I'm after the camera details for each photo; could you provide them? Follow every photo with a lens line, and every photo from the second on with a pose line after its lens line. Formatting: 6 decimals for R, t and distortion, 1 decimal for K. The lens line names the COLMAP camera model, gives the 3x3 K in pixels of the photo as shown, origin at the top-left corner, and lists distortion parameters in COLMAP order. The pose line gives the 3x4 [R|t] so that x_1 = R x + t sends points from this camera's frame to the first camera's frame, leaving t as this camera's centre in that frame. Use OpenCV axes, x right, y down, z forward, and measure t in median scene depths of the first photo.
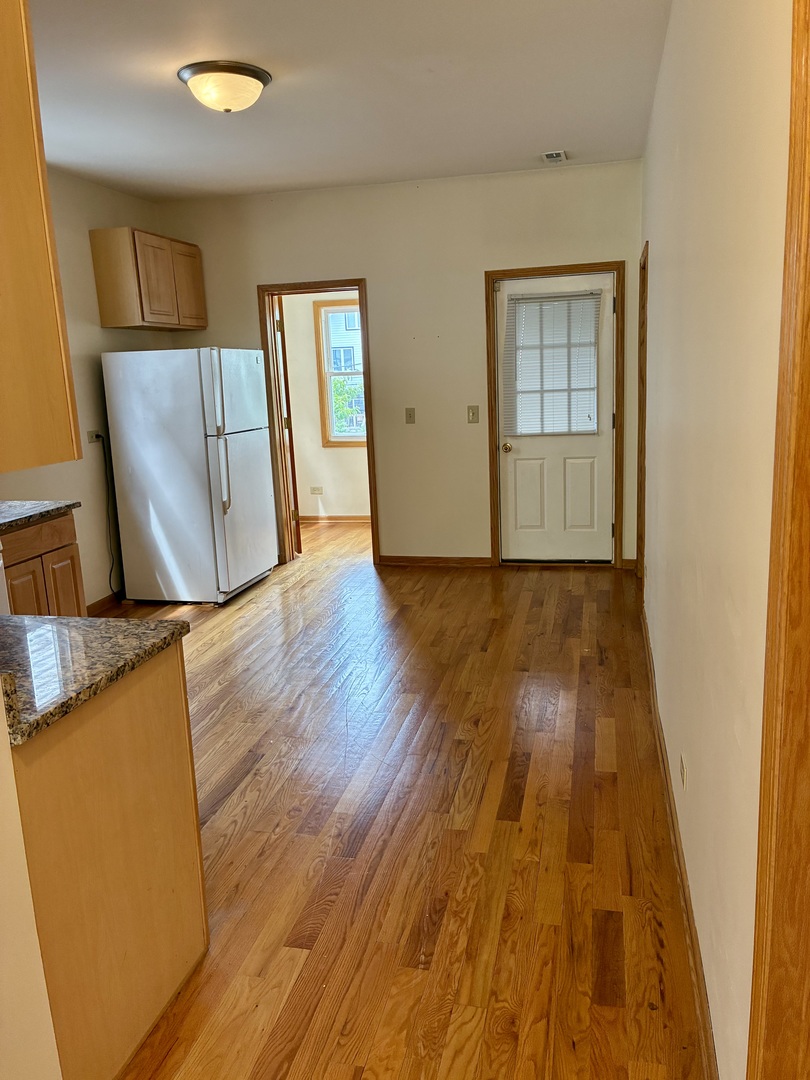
lens RADIAL K [[817.8, 0, 405.0], [0, 817.8, 540.0], [0, 0, 1]] dist [0.061089, 0.000806]
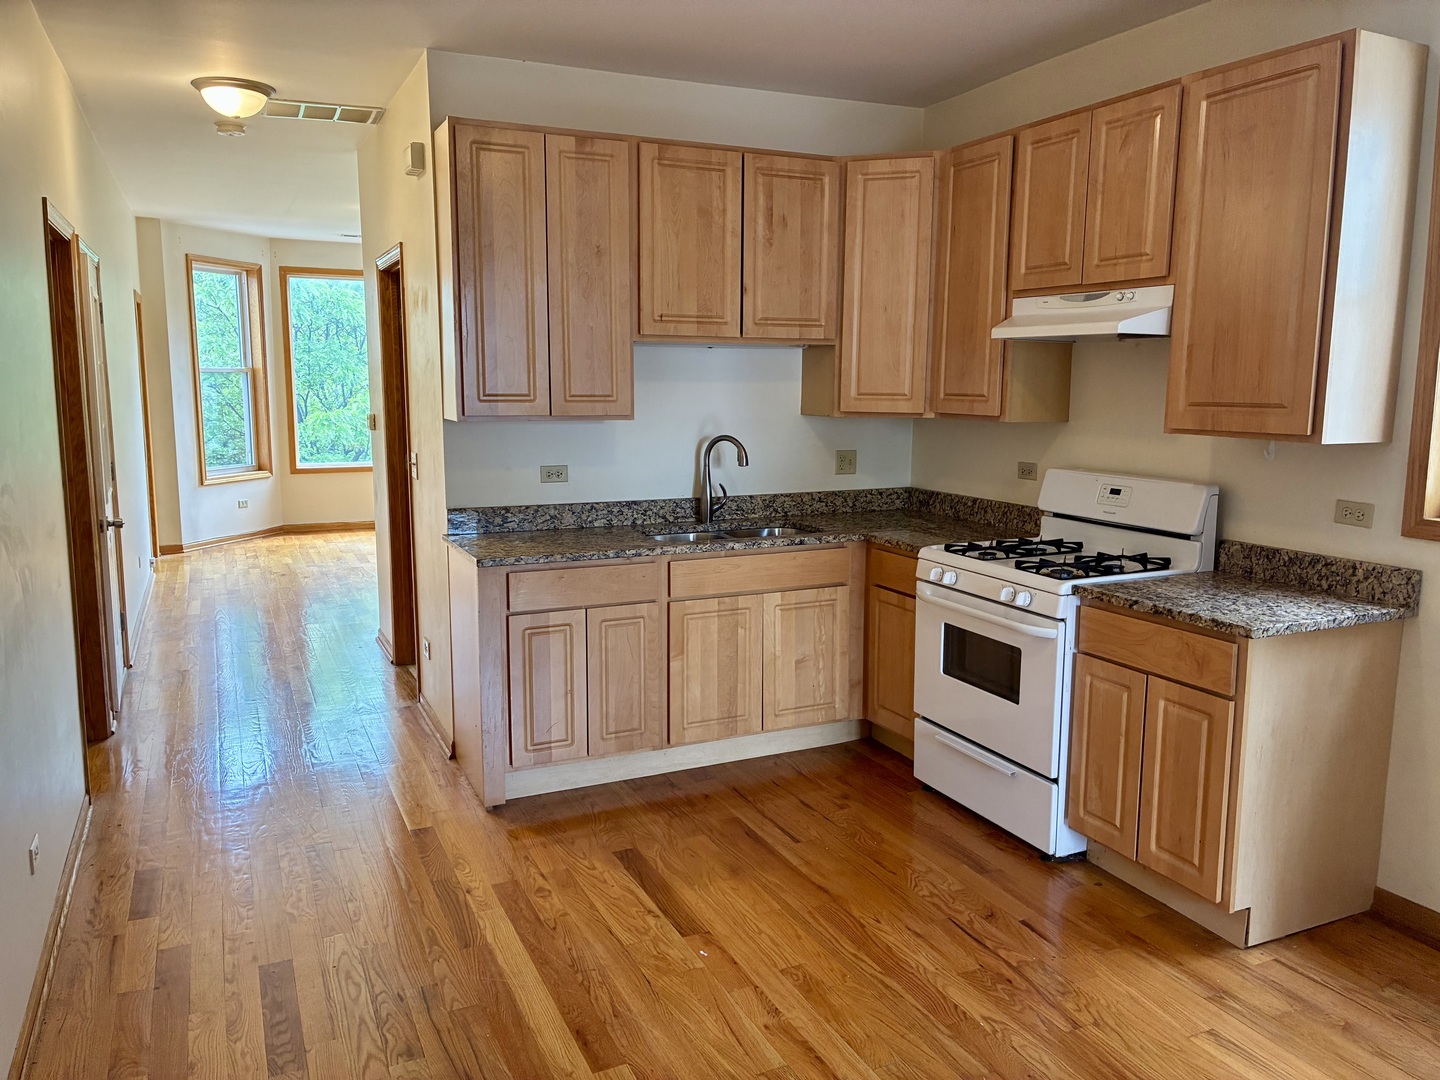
lens RADIAL K [[1090.4, 0, 720.0], [0, 1090.4, 540.0], [0, 0, 1]] dist [0.061089, 0.000806]
pose [[-0.787691, 0.130894, -0.602004, 0.327030], [-0.097627, 0.938300, 0.331755, -0.371735], [0.608286, 0.320093, -0.726312, 1.657597]]
